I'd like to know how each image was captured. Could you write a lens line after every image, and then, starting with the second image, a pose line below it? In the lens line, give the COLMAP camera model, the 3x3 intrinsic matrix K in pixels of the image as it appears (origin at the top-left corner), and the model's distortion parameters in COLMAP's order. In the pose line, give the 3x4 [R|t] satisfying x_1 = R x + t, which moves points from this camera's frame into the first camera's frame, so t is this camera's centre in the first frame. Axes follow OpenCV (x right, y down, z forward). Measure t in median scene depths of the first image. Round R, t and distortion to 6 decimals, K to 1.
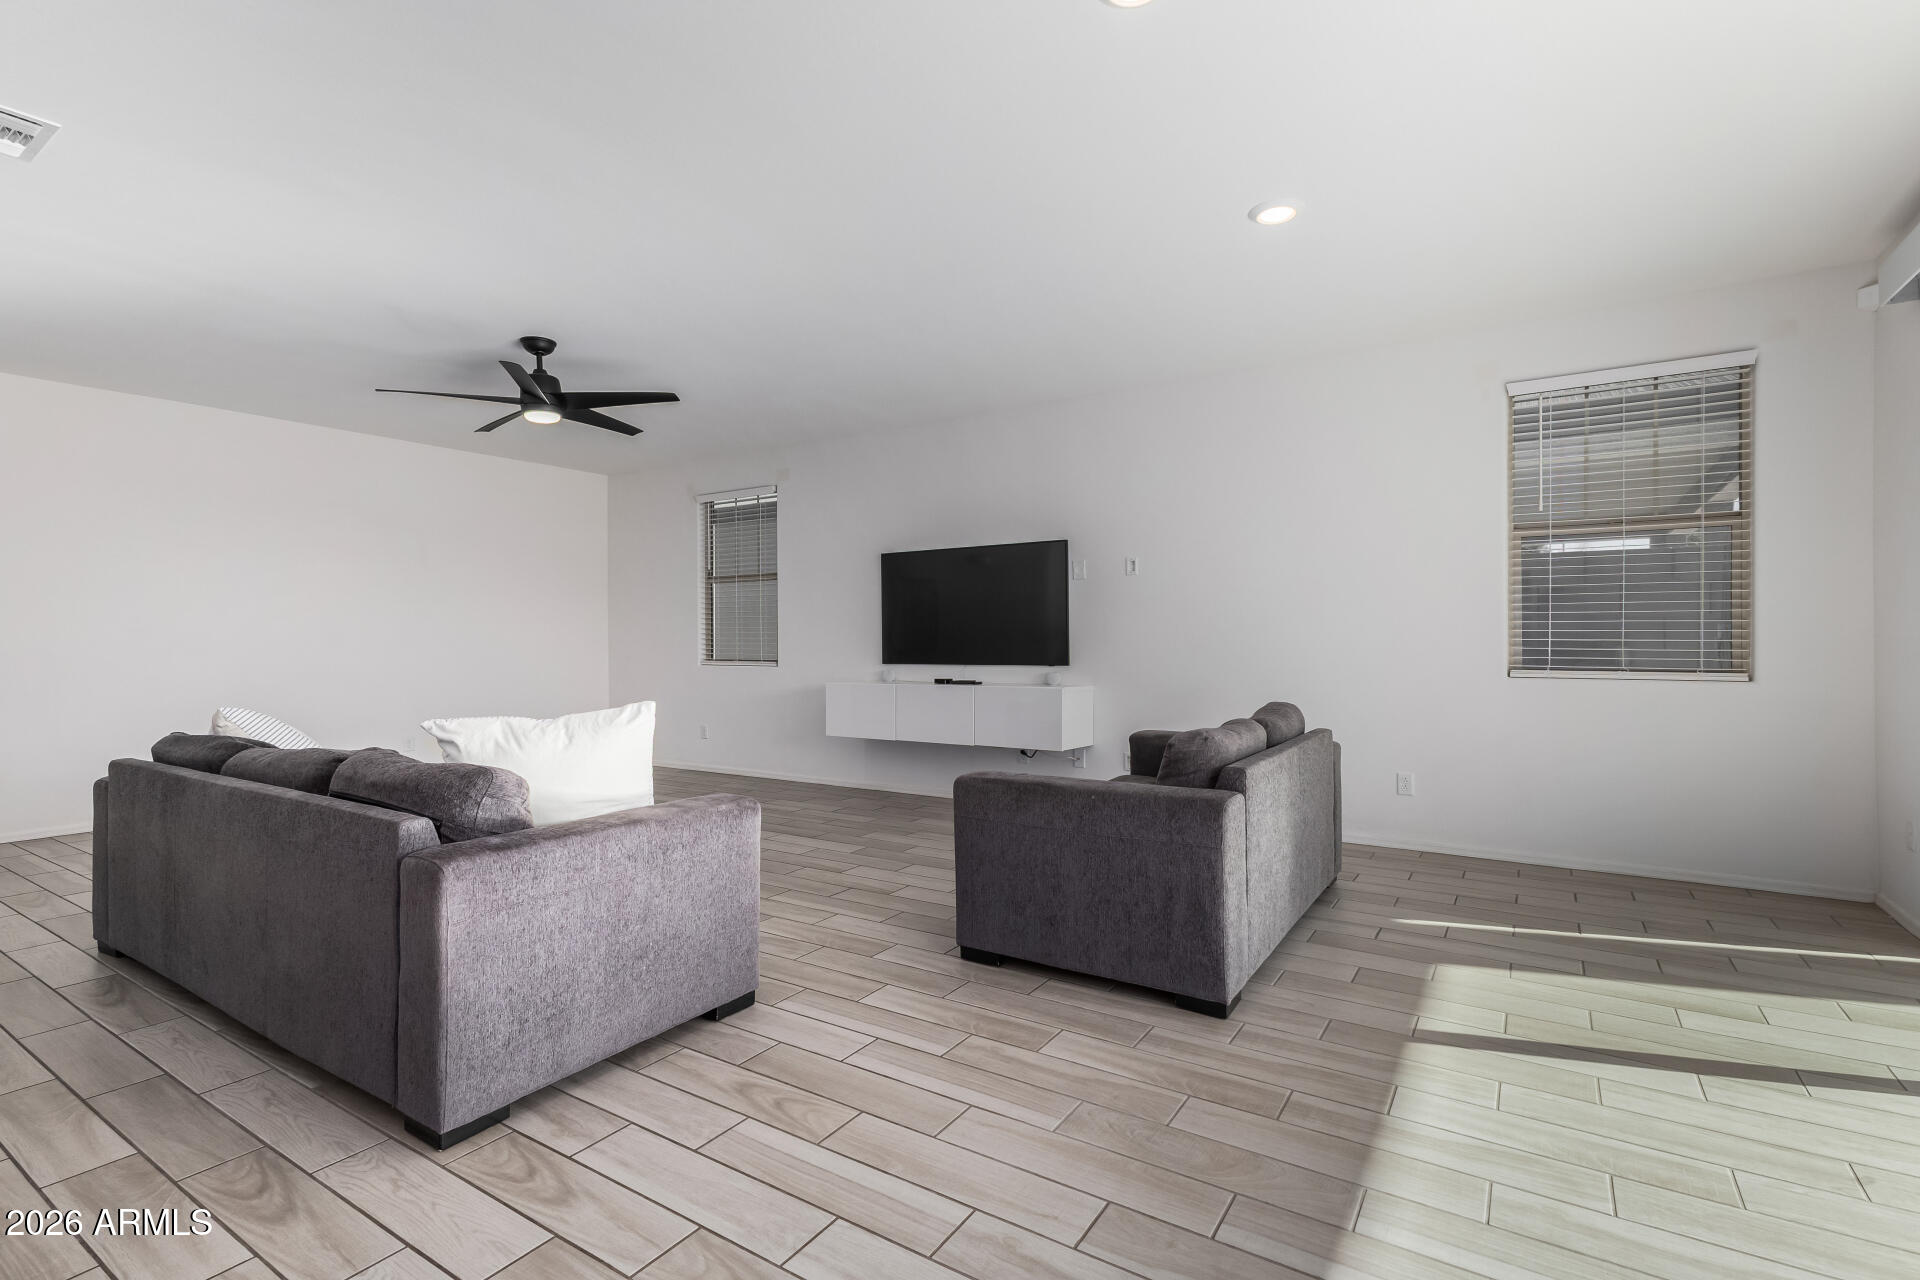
lens RADIAL K [[800.5, 0, 940.5], [0, 800.5, 645.7], [0, 0, 1]] dist [0.017924, 0.000024]
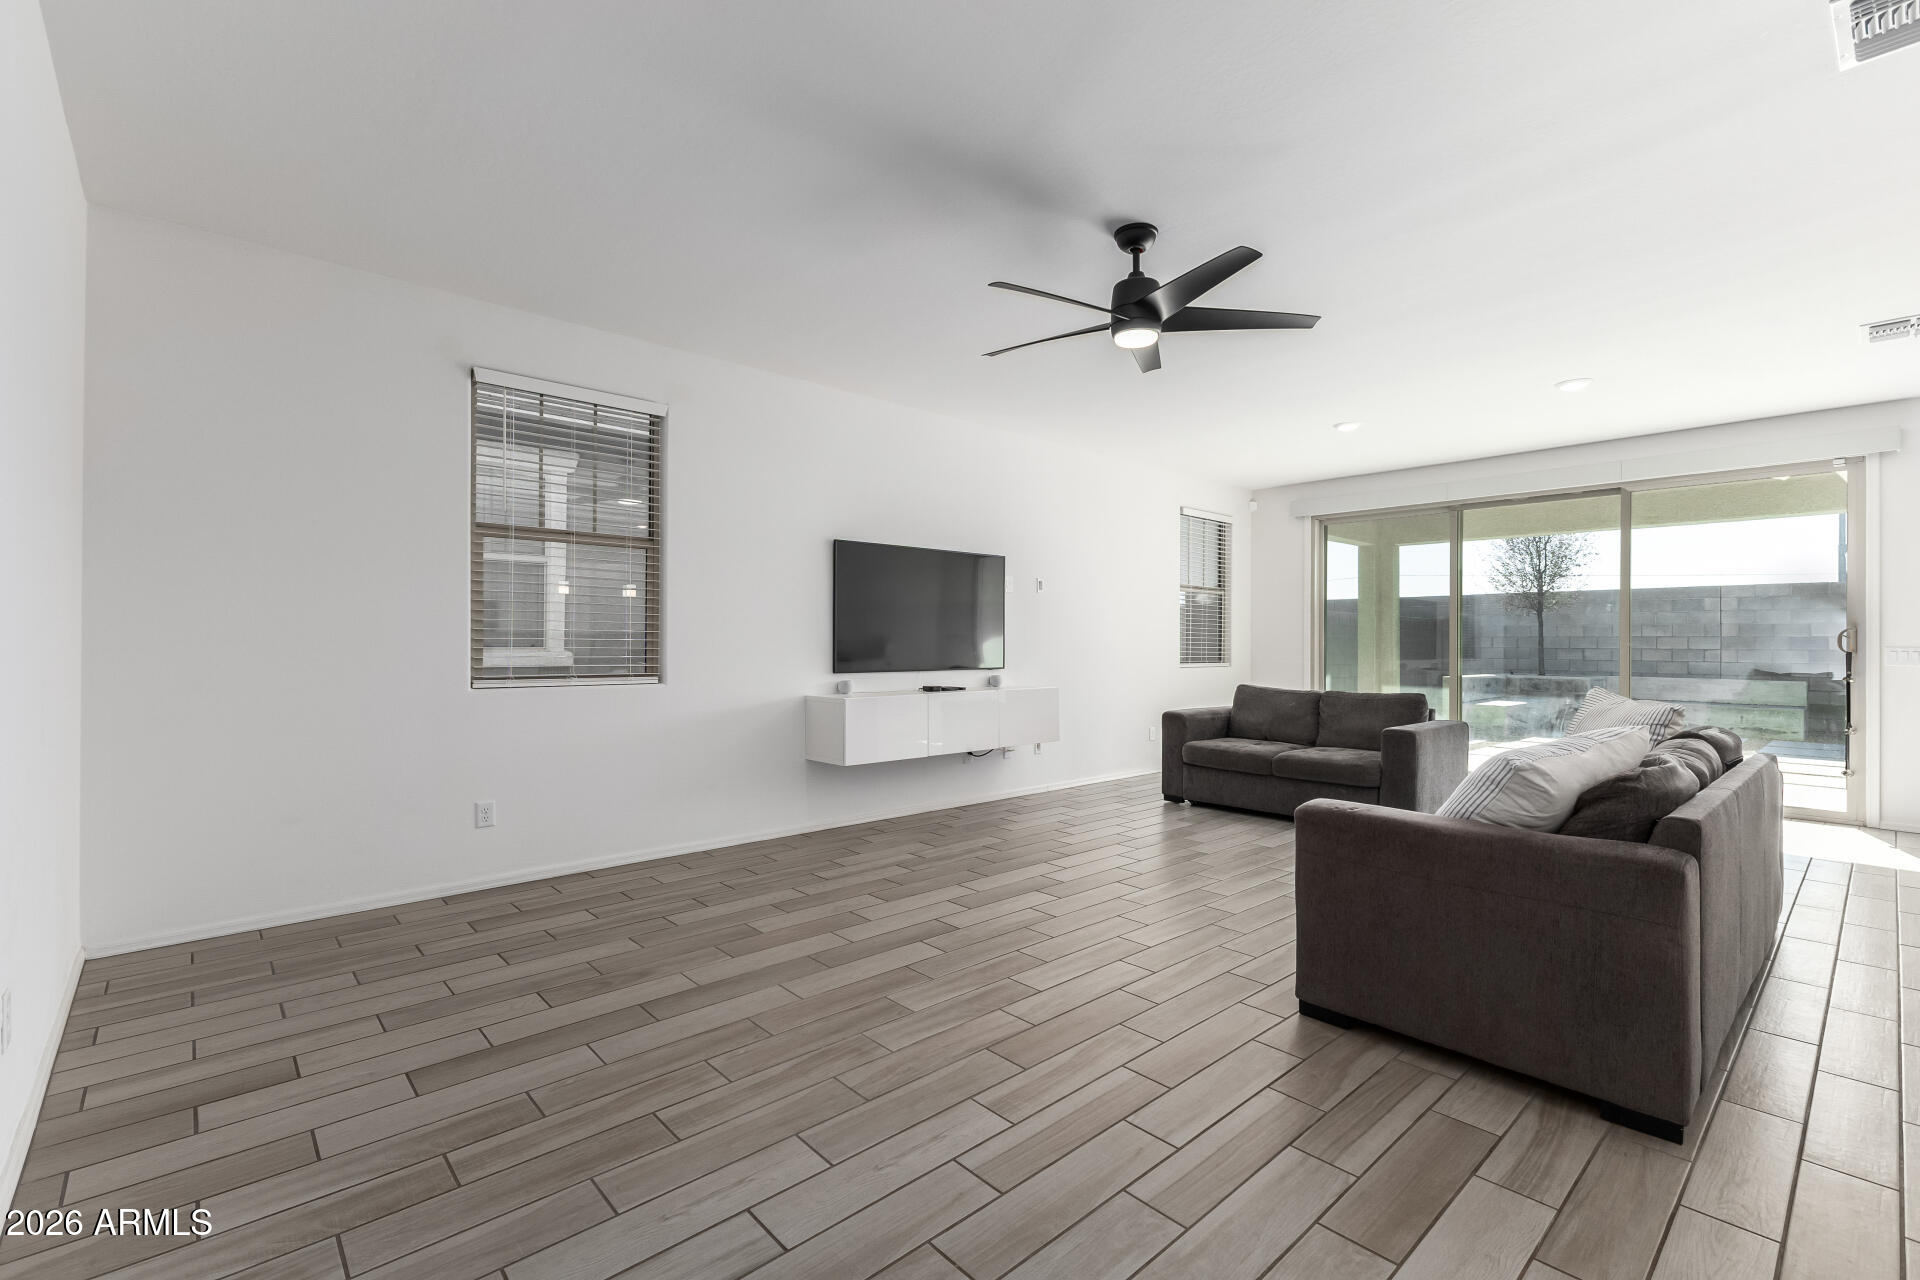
lens RADIAL K [[819.5, 0, 960.0], [0, 819.5, 640.0], [0, 0, 1]] dist [0.011626, -0.000568]
pose [[0.310507, 0.008695, 0.950531, -0.902151], [-0.001518, 0.999961, -0.008652, -0.004444], [-0.950570, 0.001244, 0.310508, 0.670581]]
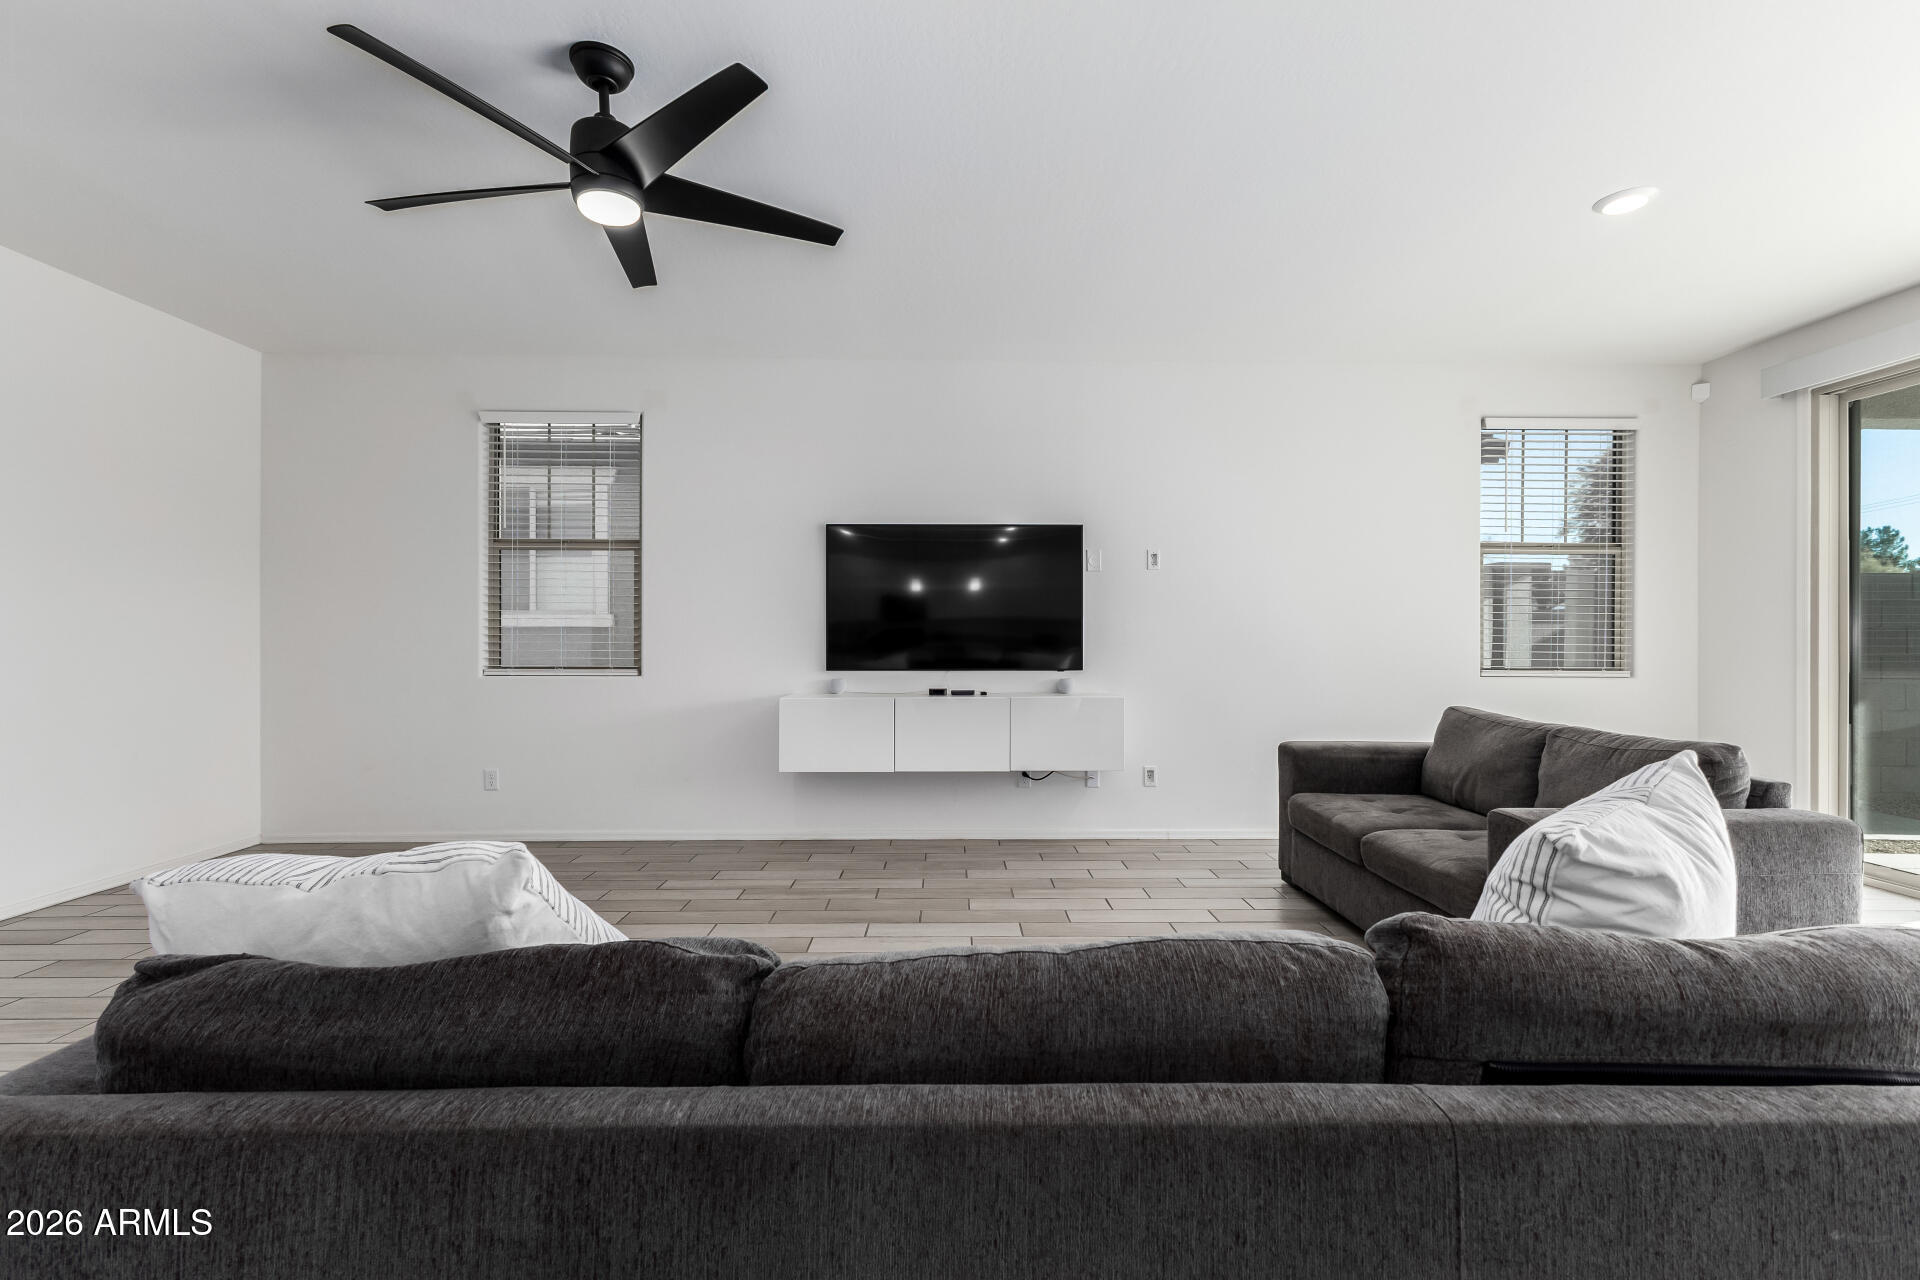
lens RADIAL K [[808.9, 0, 785.5], [0, 808.9, 633.0], [0, 0, 1]] dist [0.017718, -0.000133]
pose [[0.848834, 0.008720, 0.528588, -0.550231], [-0.002914, 0.999926, -0.011816, -0.003934], [-0.528651, 0.008490, 0.848797, 0.404714]]
